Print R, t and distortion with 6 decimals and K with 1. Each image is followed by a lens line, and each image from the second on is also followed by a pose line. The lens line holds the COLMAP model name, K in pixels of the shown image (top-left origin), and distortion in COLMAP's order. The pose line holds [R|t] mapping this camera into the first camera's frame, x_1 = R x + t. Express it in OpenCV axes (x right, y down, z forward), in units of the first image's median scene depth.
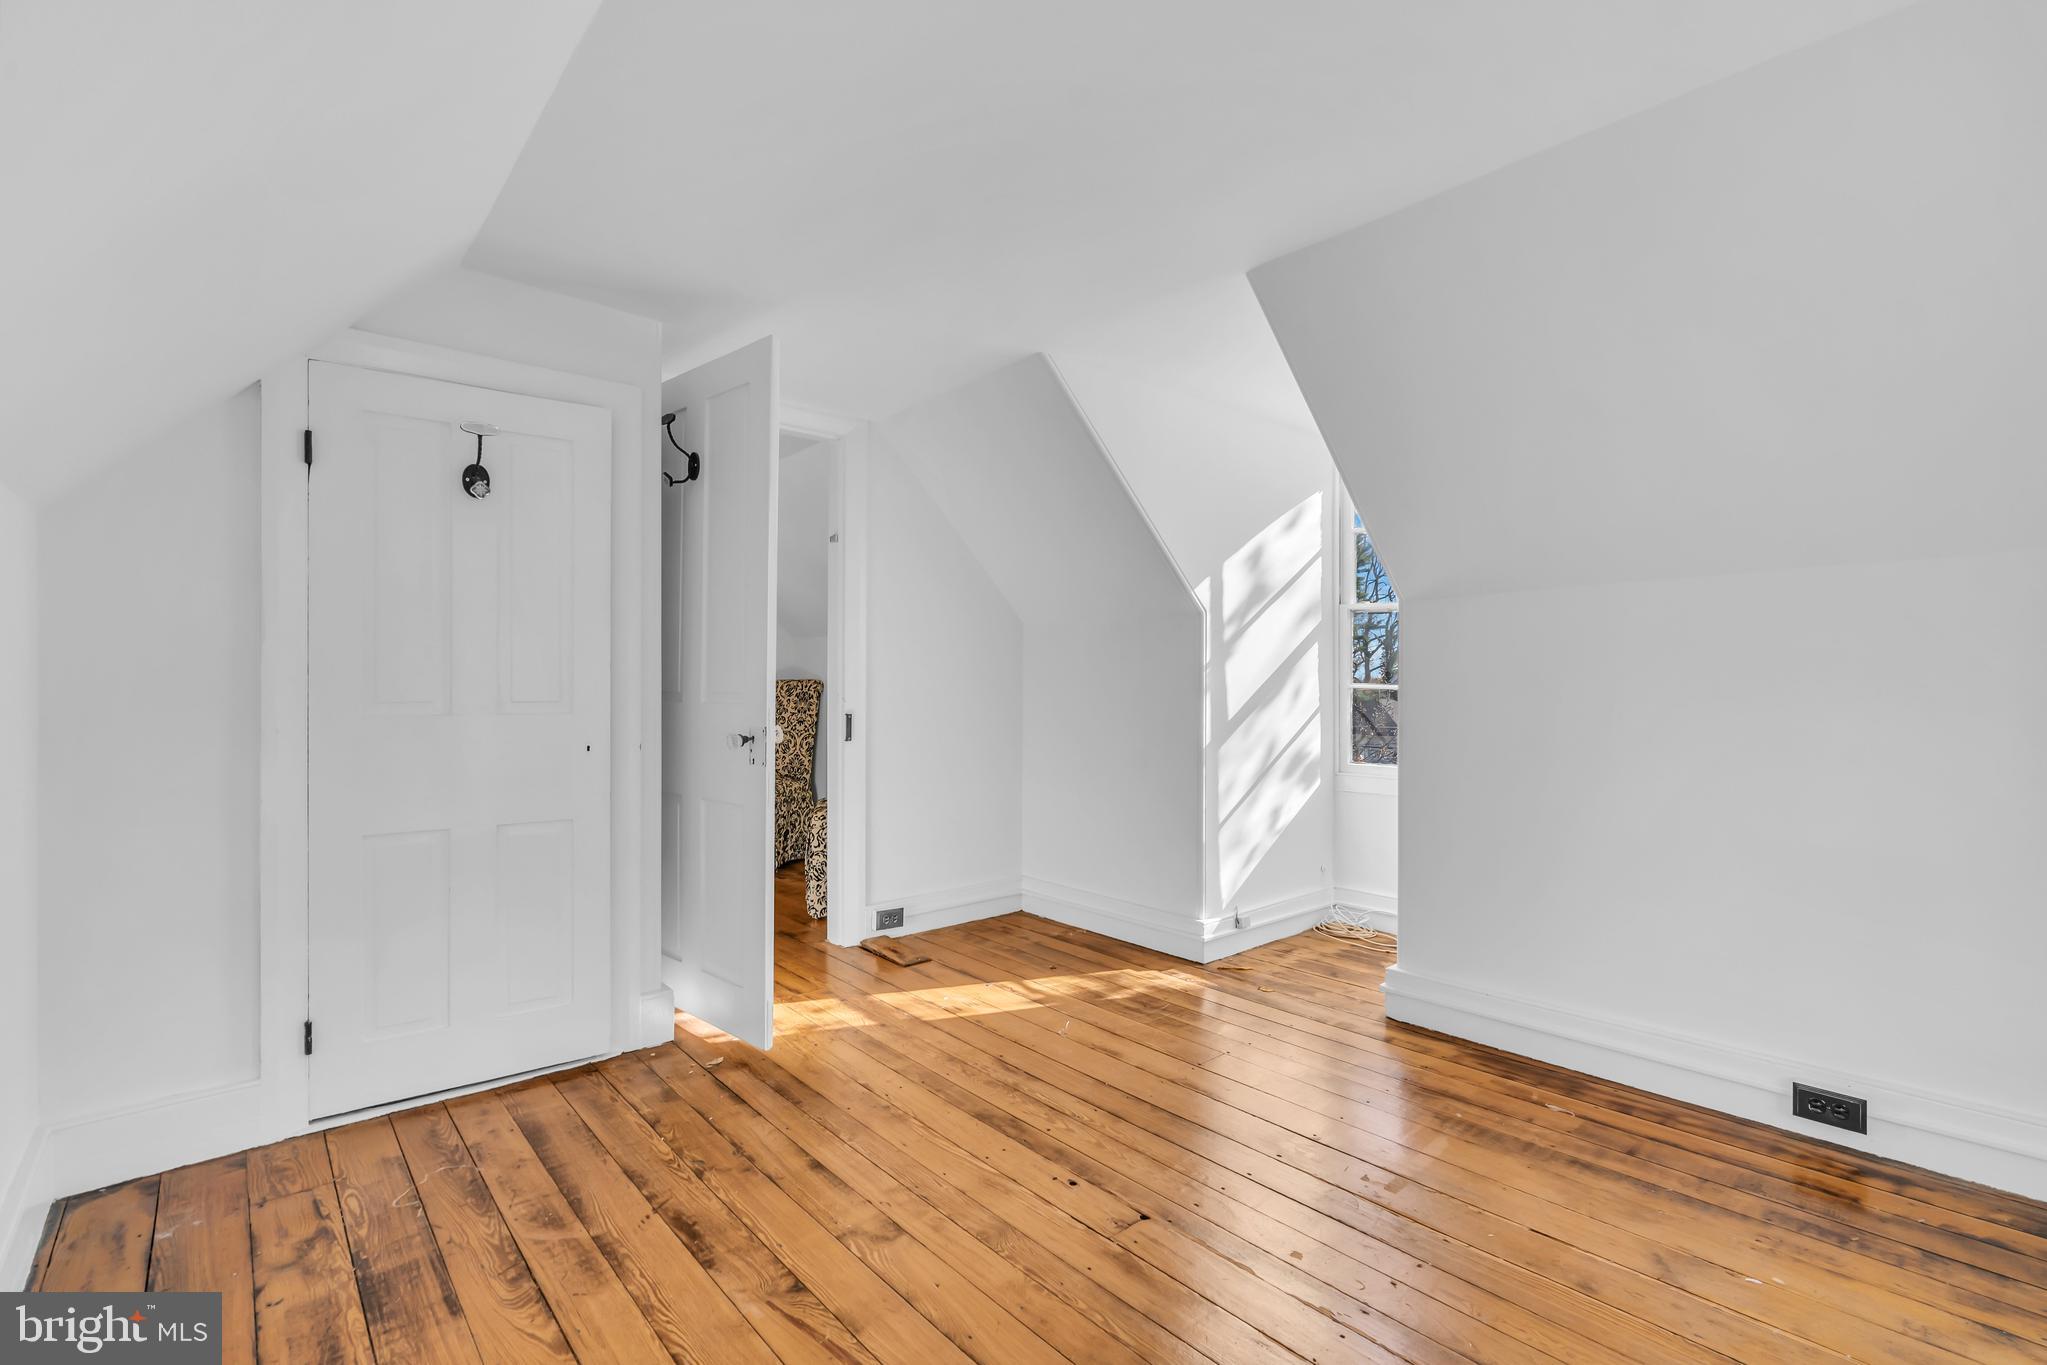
lens RADIAL K [[927.5, 0, 1026.8], [0, 927.5, 689.8], [0, 0, 1]] dist [-0.000298, 0.000164]
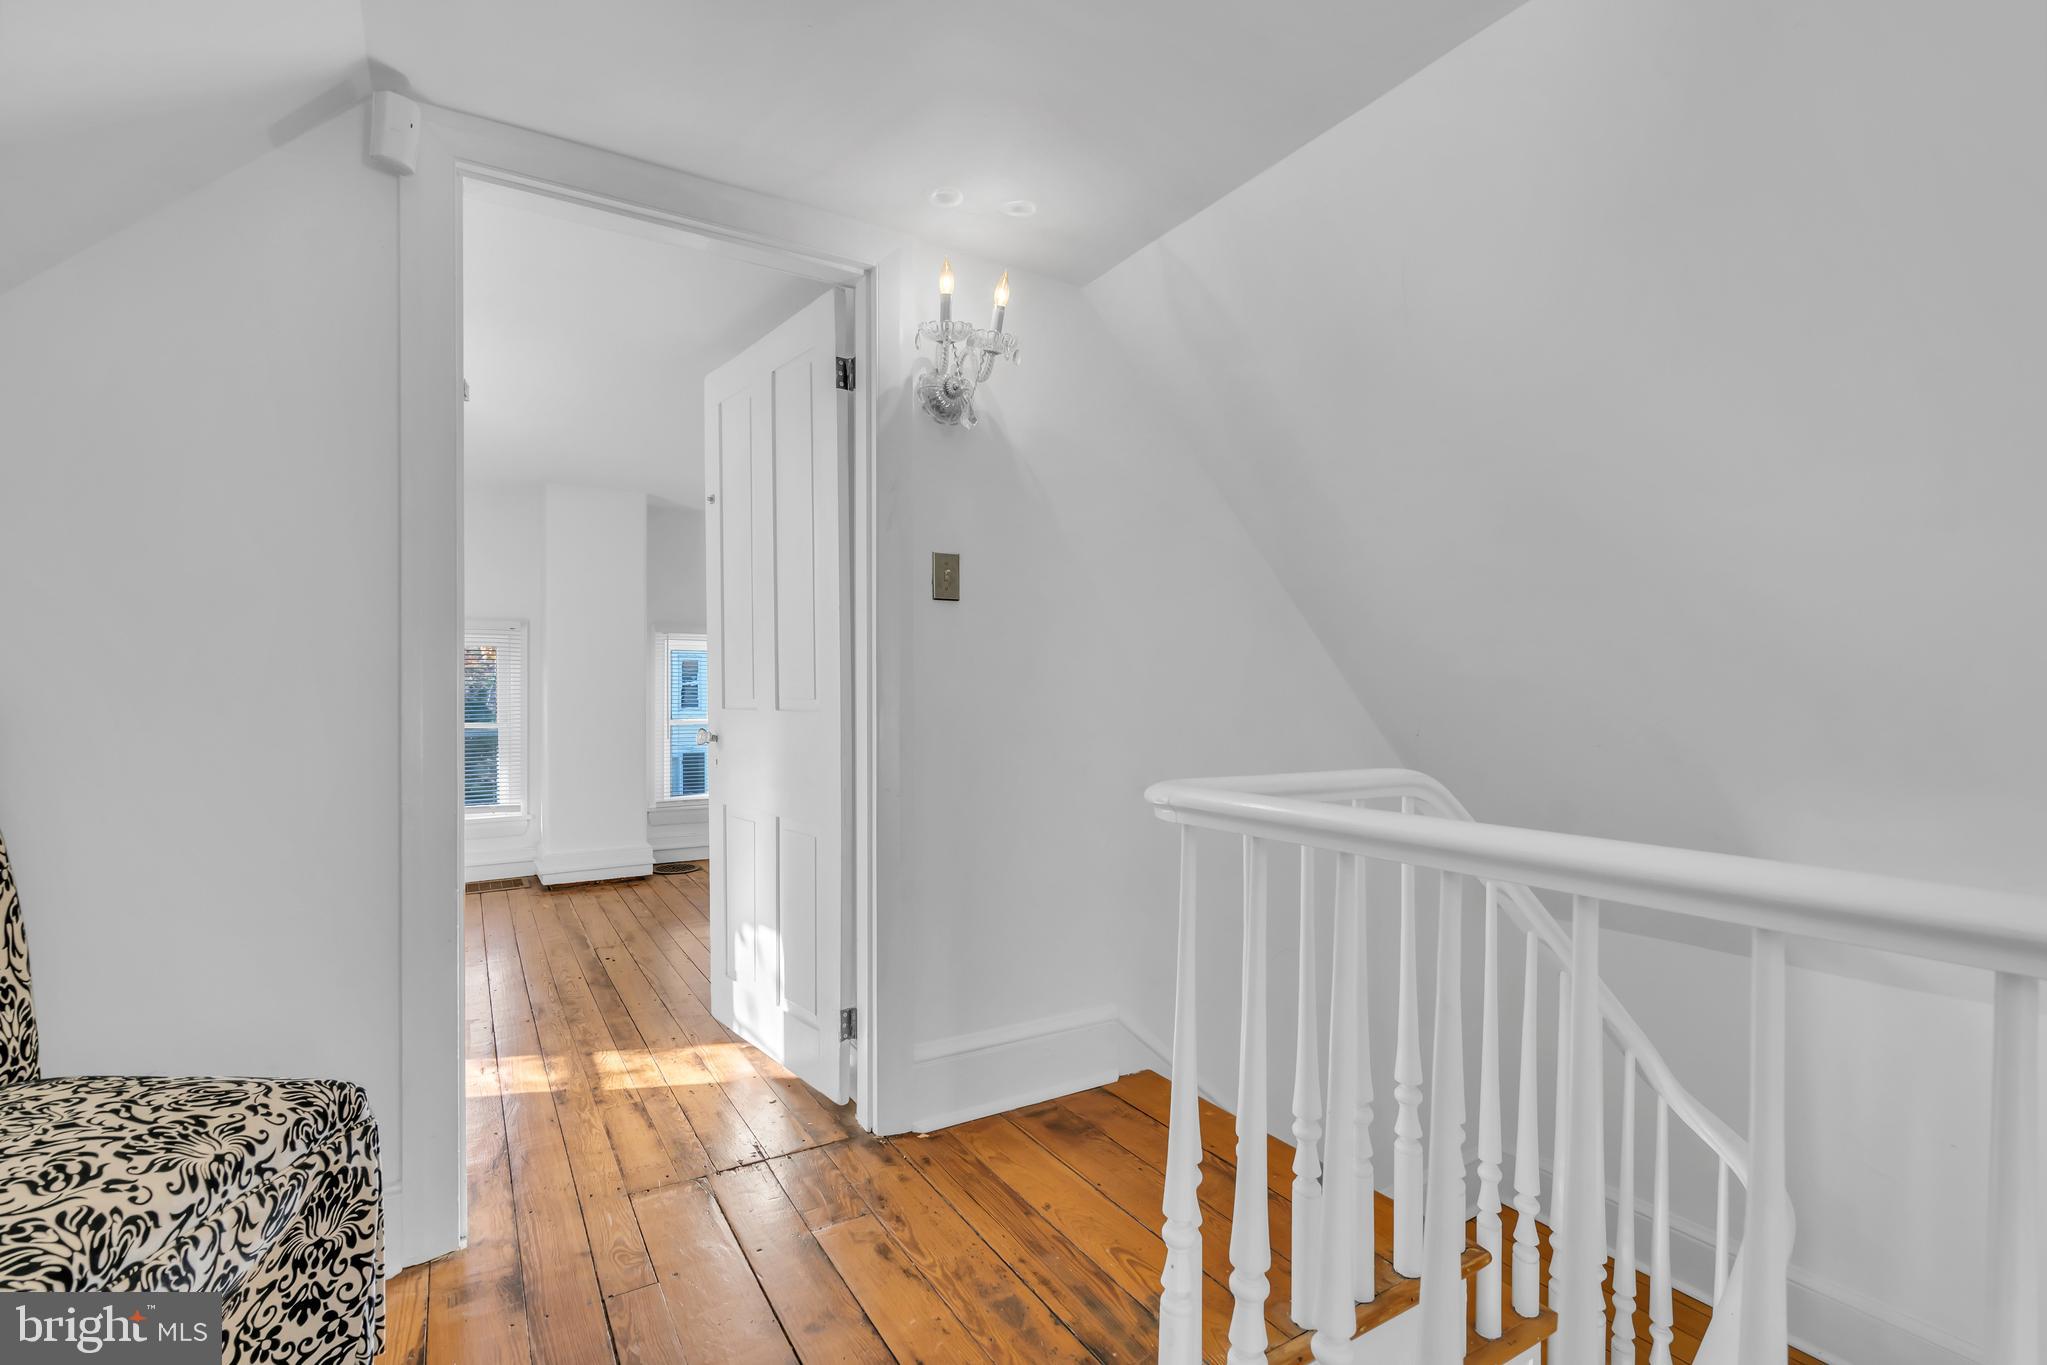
lens RADIAL K [[927.5, 0, 1026.8], [0, 927.5, 689.8], [0, 0, 1]] dist [-0.000298, 0.000164]
pose [[-0.986124, 0.000874, 0.166010, -1.162448], [0.001653, 0.999988, 0.004557, -0.012248], [-0.166004, 0.004768, -0.986114, 2.888863]]
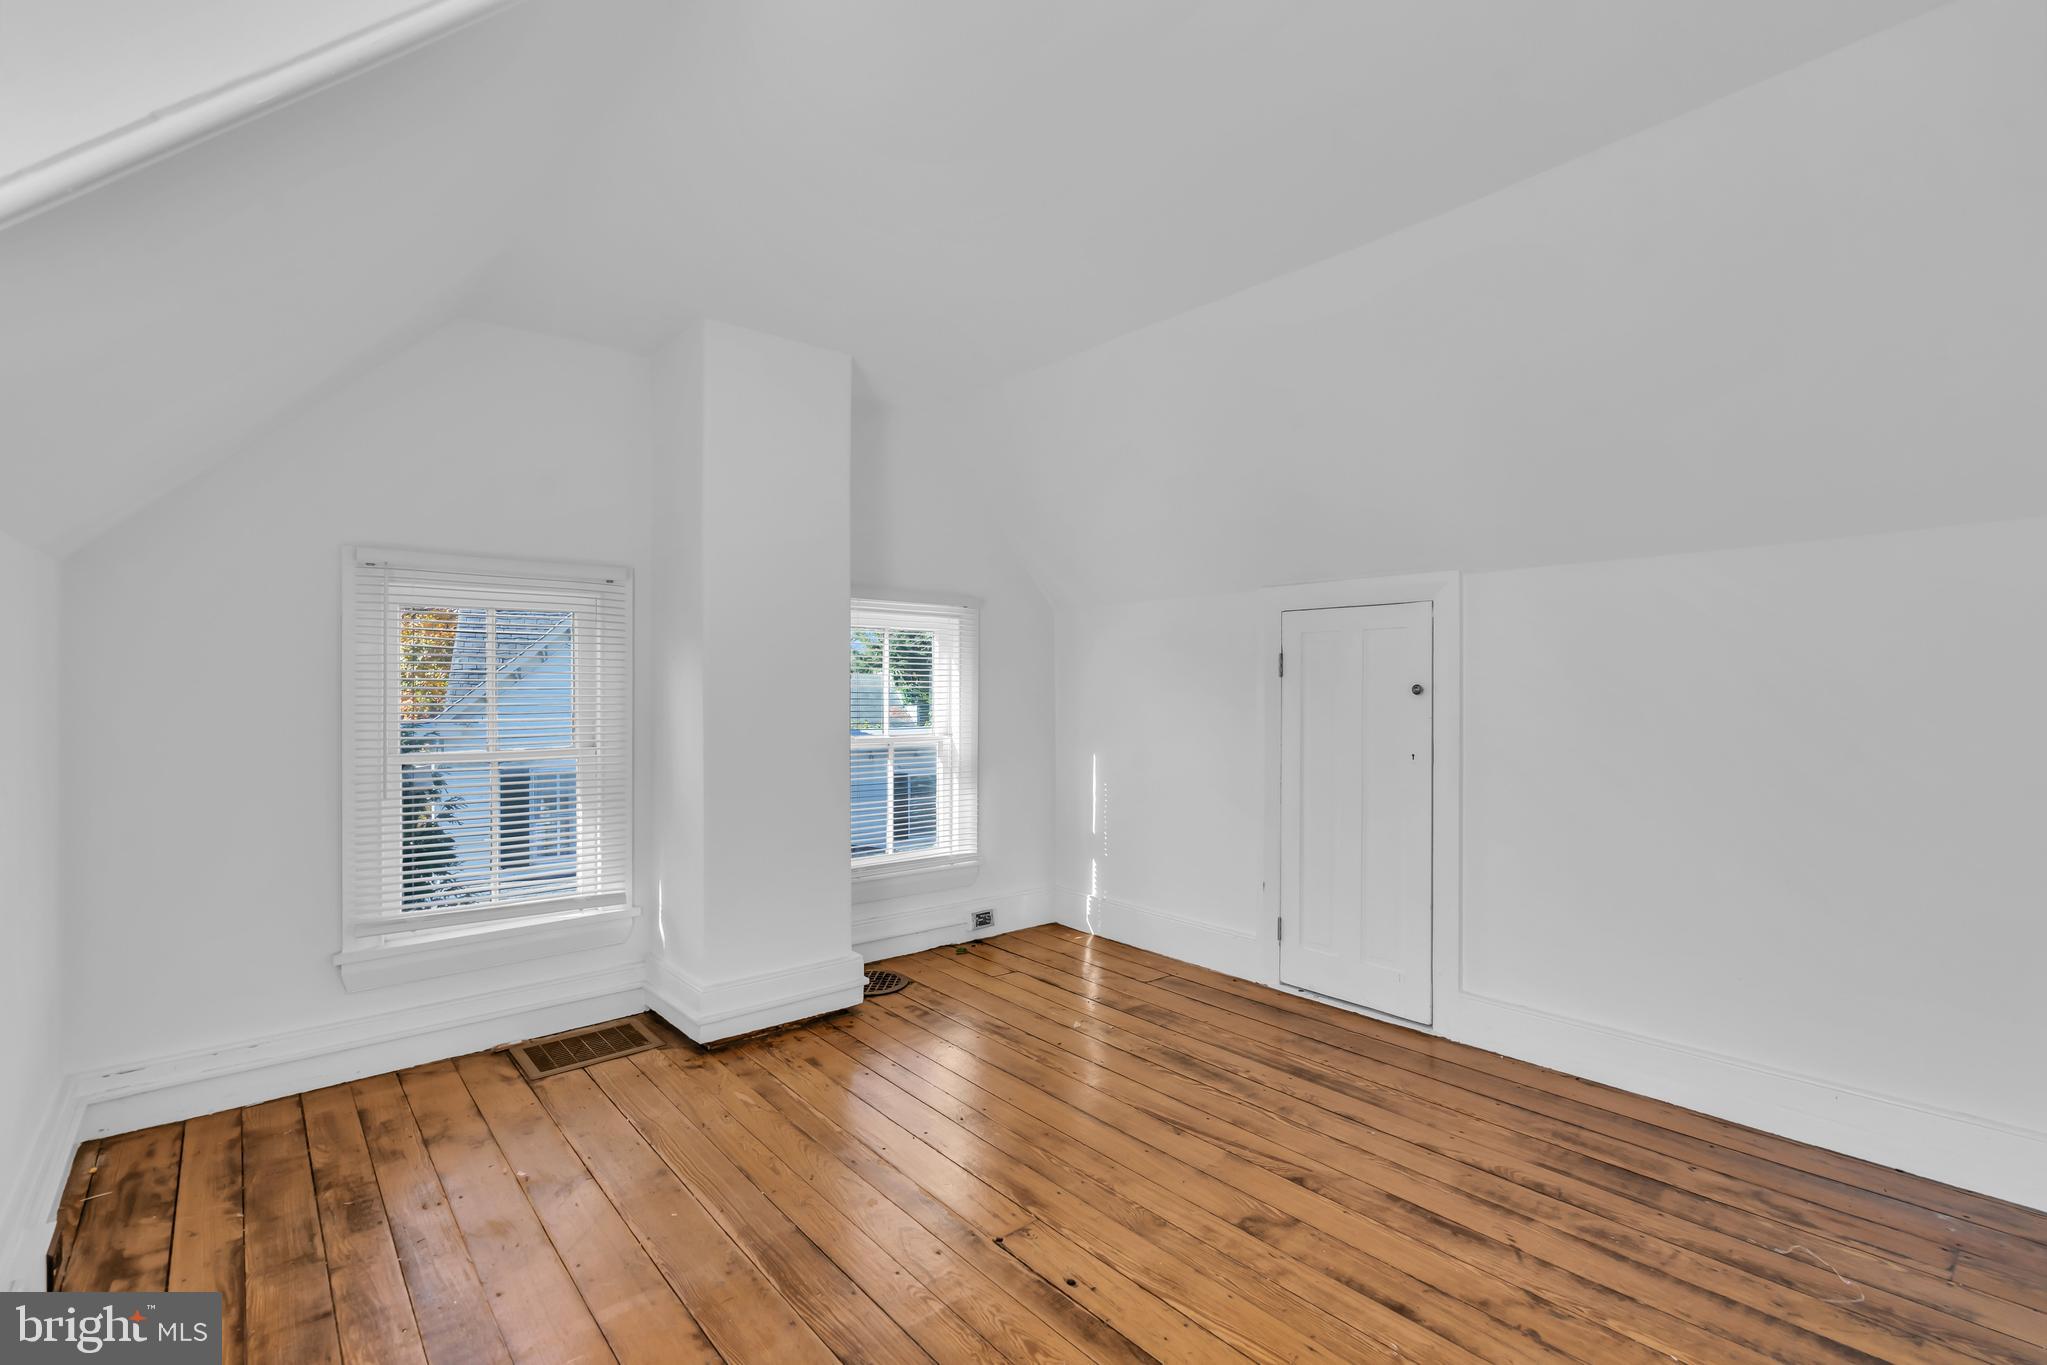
lens RADIAL K [[927.5, 0, 1026.8], [0, 927.5, 689.8], [0, 0, 1]] dist [-0.000298, 0.000164]
pose [[-0.999942, -0.000074, 0.010810, 0.087636], [-0.000017, 0.999986, 0.005217, -0.010367], [-0.010811, 0.005216, -0.999928, 1.980057]]
